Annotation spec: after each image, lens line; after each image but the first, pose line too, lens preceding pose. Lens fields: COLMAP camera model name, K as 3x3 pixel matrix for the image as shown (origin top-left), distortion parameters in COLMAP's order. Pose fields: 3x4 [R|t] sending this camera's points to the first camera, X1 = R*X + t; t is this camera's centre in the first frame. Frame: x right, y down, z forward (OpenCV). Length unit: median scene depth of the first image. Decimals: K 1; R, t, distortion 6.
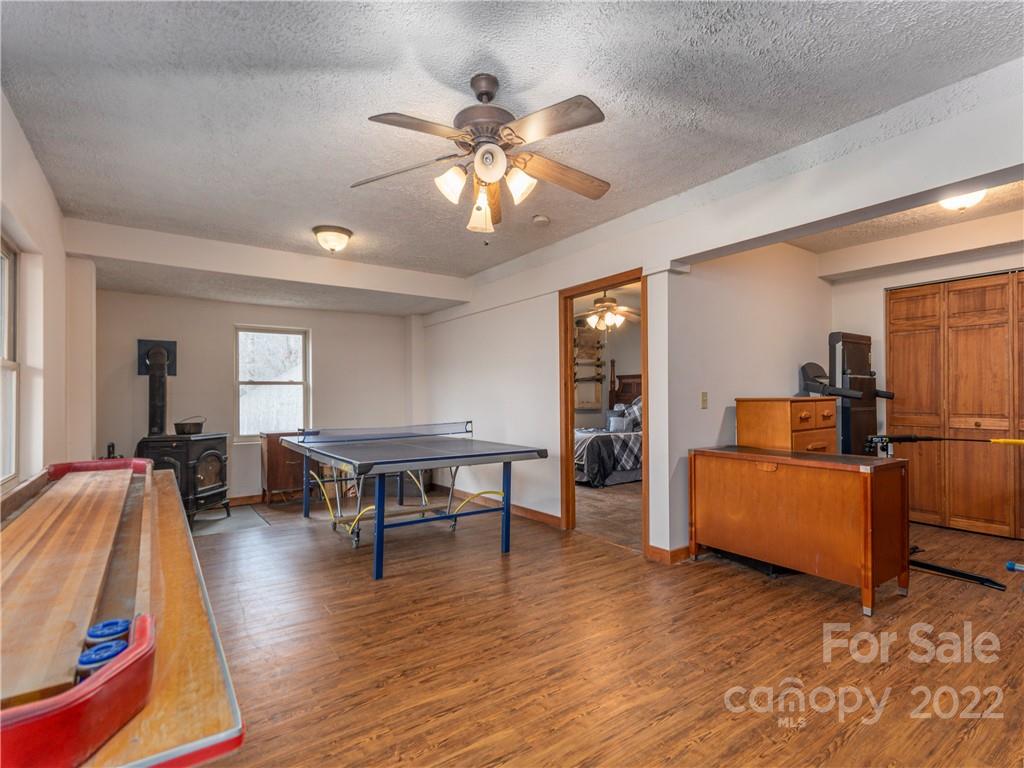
lens RADIAL K [[497.5, 0, 511.7], [0, 497.5, 391.5], [0, 0, 1]] dist [0.005574, -0.000400]
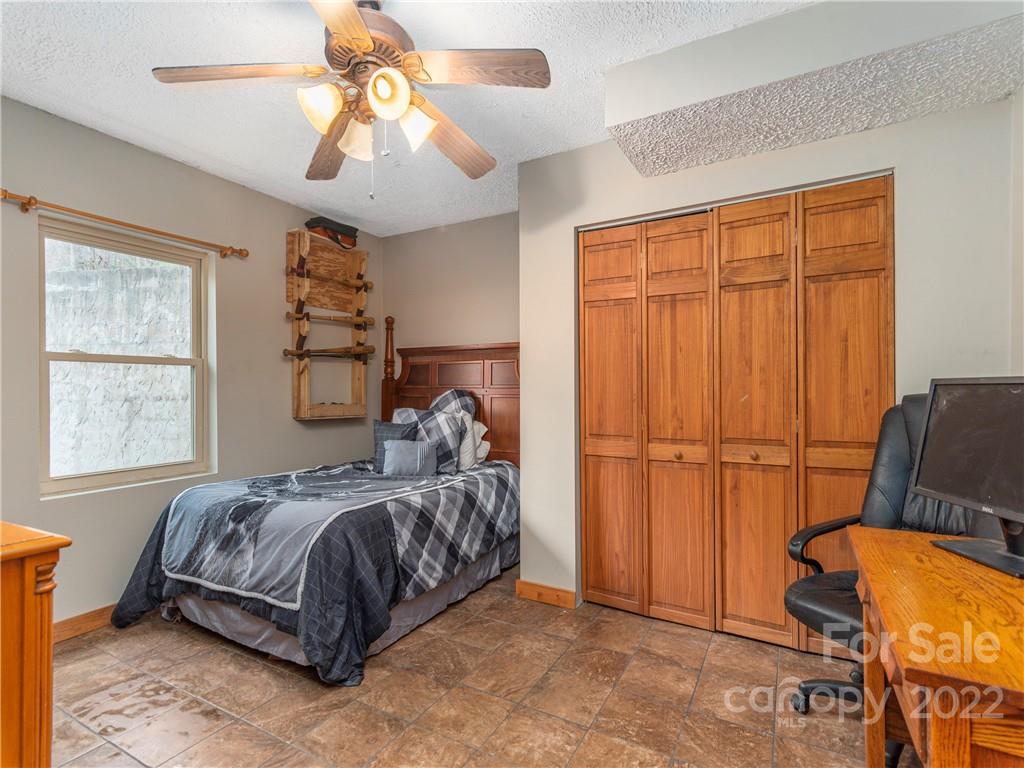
lens RADIAL K [[497.5, 0, 506.7], [0, 497.5, 388.6], [0, 0, 1]] dist [0.005574, -0.000400]
pose [[0.904485, 0.005634, 0.426469, 0.124361], [-0.008103, 0.999959, 0.003976, 0.005116], [-0.426429, -0.007052, 0.904493, 0.639625]]
